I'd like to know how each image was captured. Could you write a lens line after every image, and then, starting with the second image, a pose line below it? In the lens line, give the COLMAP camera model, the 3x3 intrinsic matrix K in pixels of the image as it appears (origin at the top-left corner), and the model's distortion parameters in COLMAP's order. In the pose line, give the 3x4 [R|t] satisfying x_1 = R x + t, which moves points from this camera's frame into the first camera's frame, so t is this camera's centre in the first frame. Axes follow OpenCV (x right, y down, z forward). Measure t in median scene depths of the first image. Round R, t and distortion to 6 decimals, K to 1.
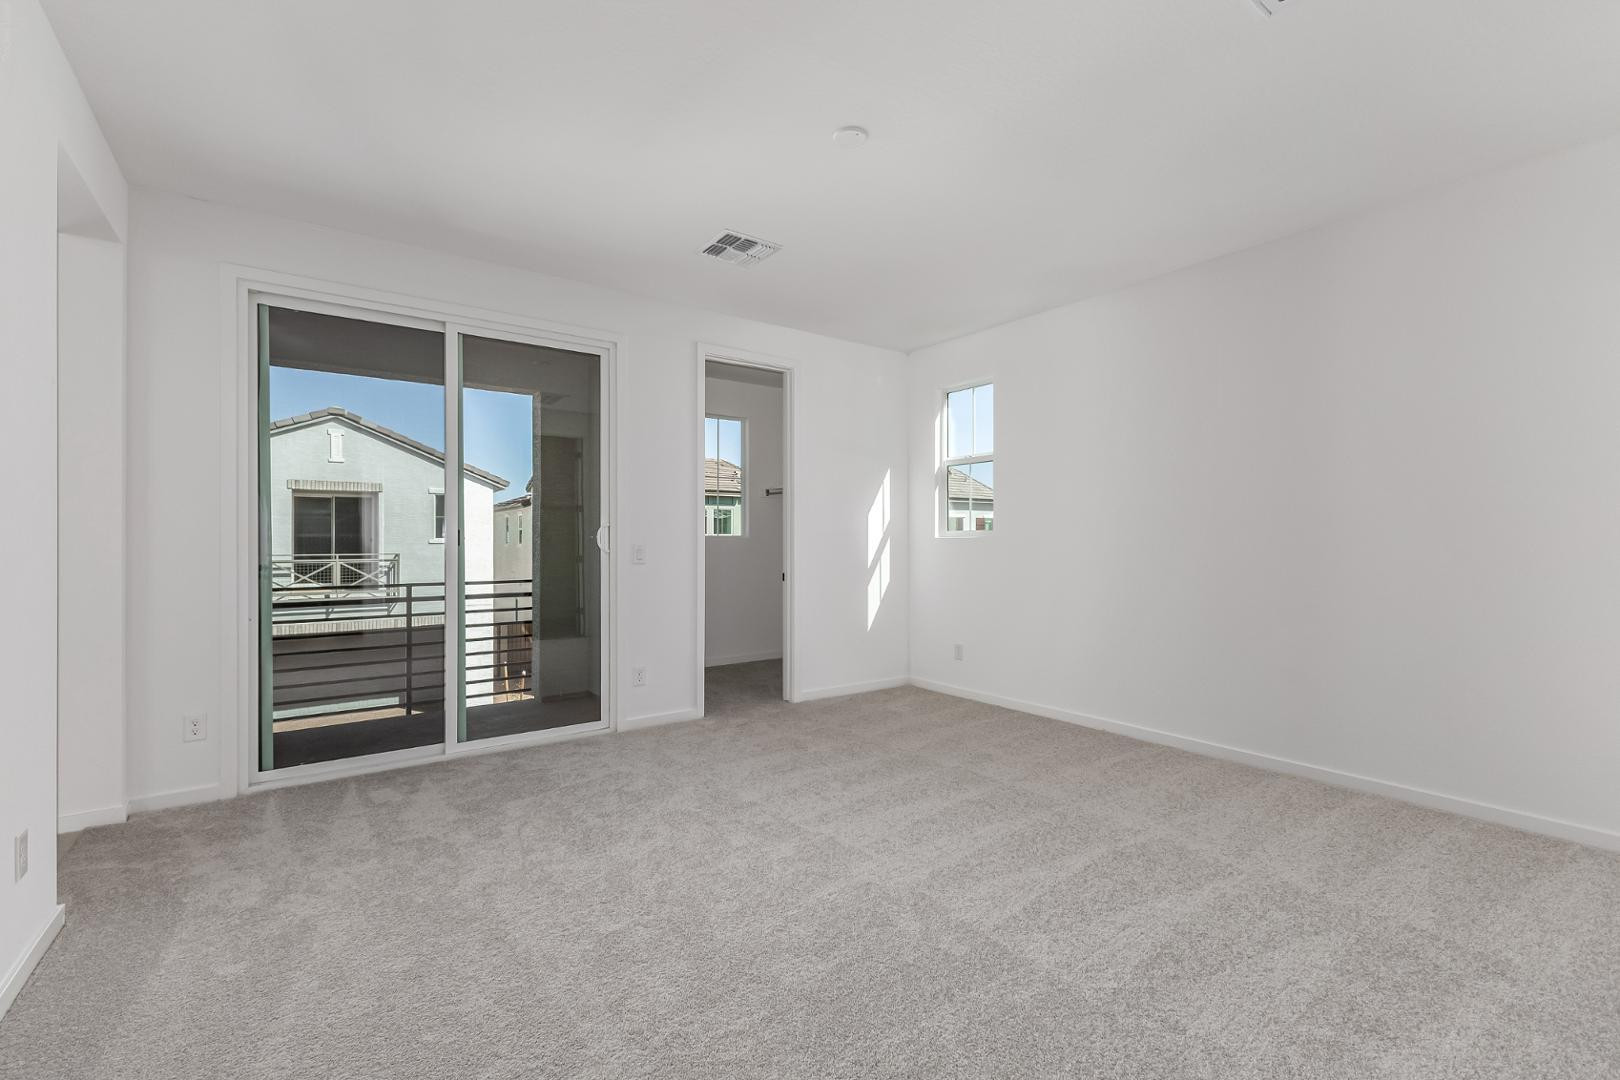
lens RADIAL K [[704.5, 0, 819.6], [0, 704.5, 542.5], [0, 0, 1]] dist [0.013005, -0.003170]
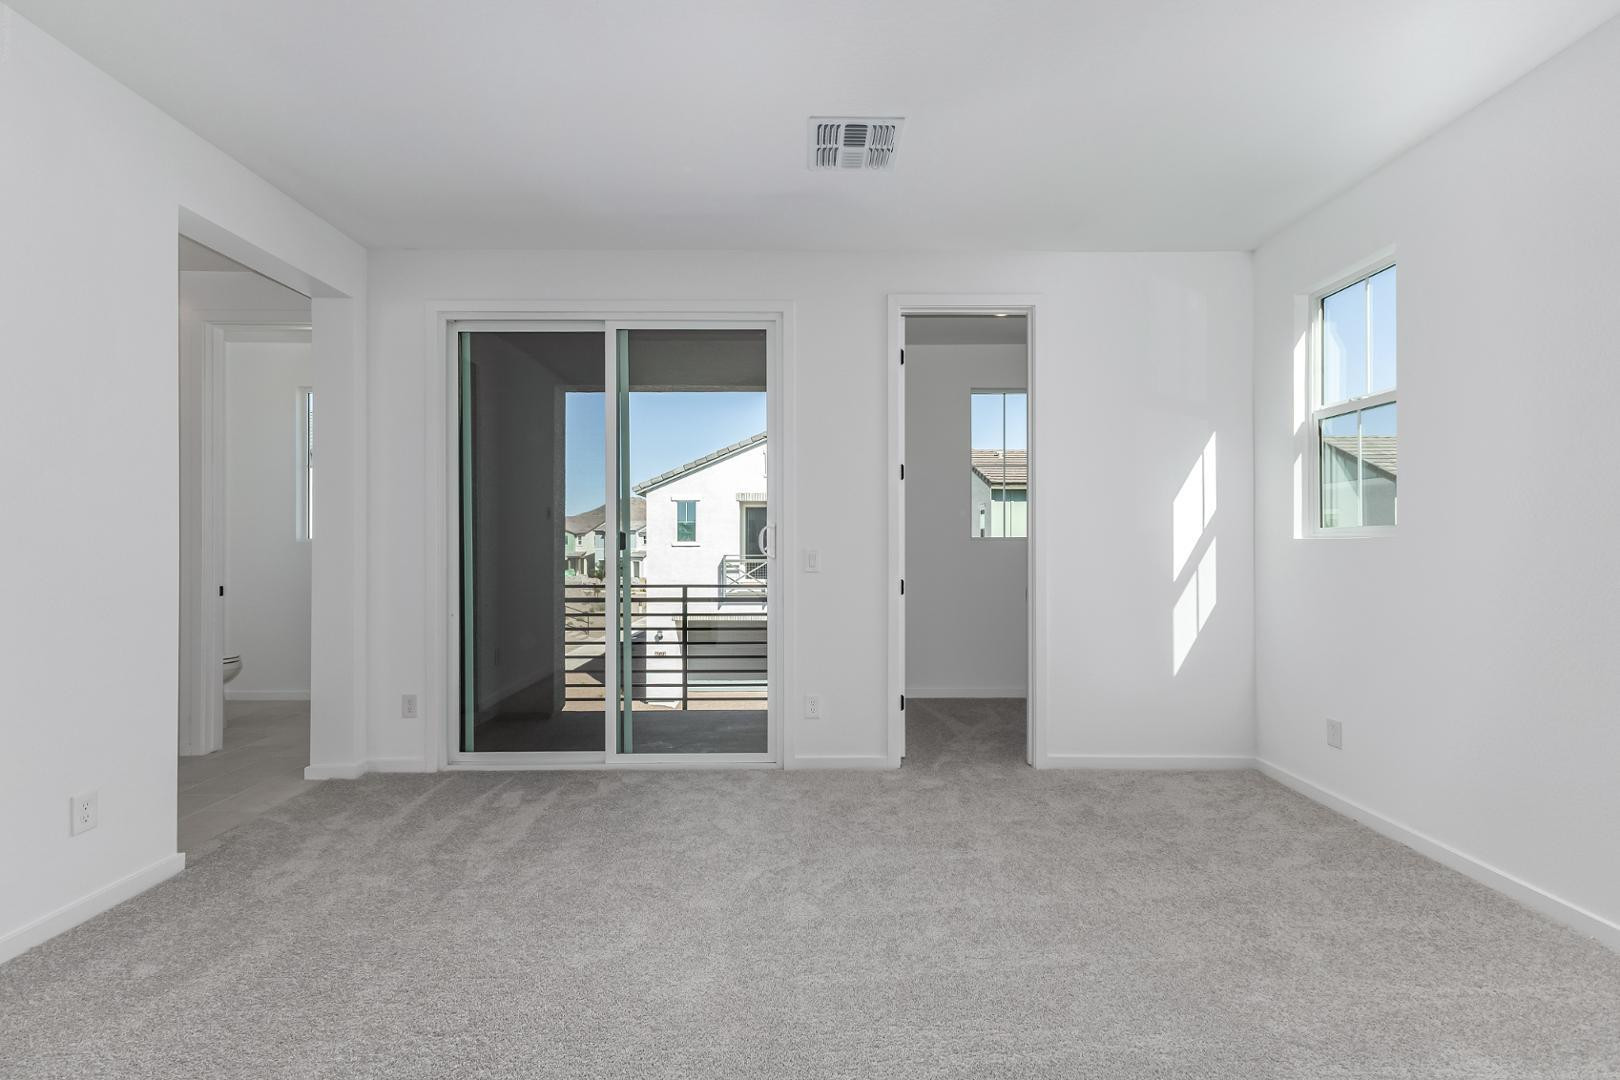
lens RADIAL K [[704.5, 0, 803.6], [0, 704.5, 537.6], [0, 0, 1]] dist [0.013005, -0.003170]
pose [[0.809748, -0.006839, -0.586738, 0.234677], [0.000662, 0.999942, -0.010743, -0.000408], [0.586777, 0.008311, 0.809706, 0.329232]]
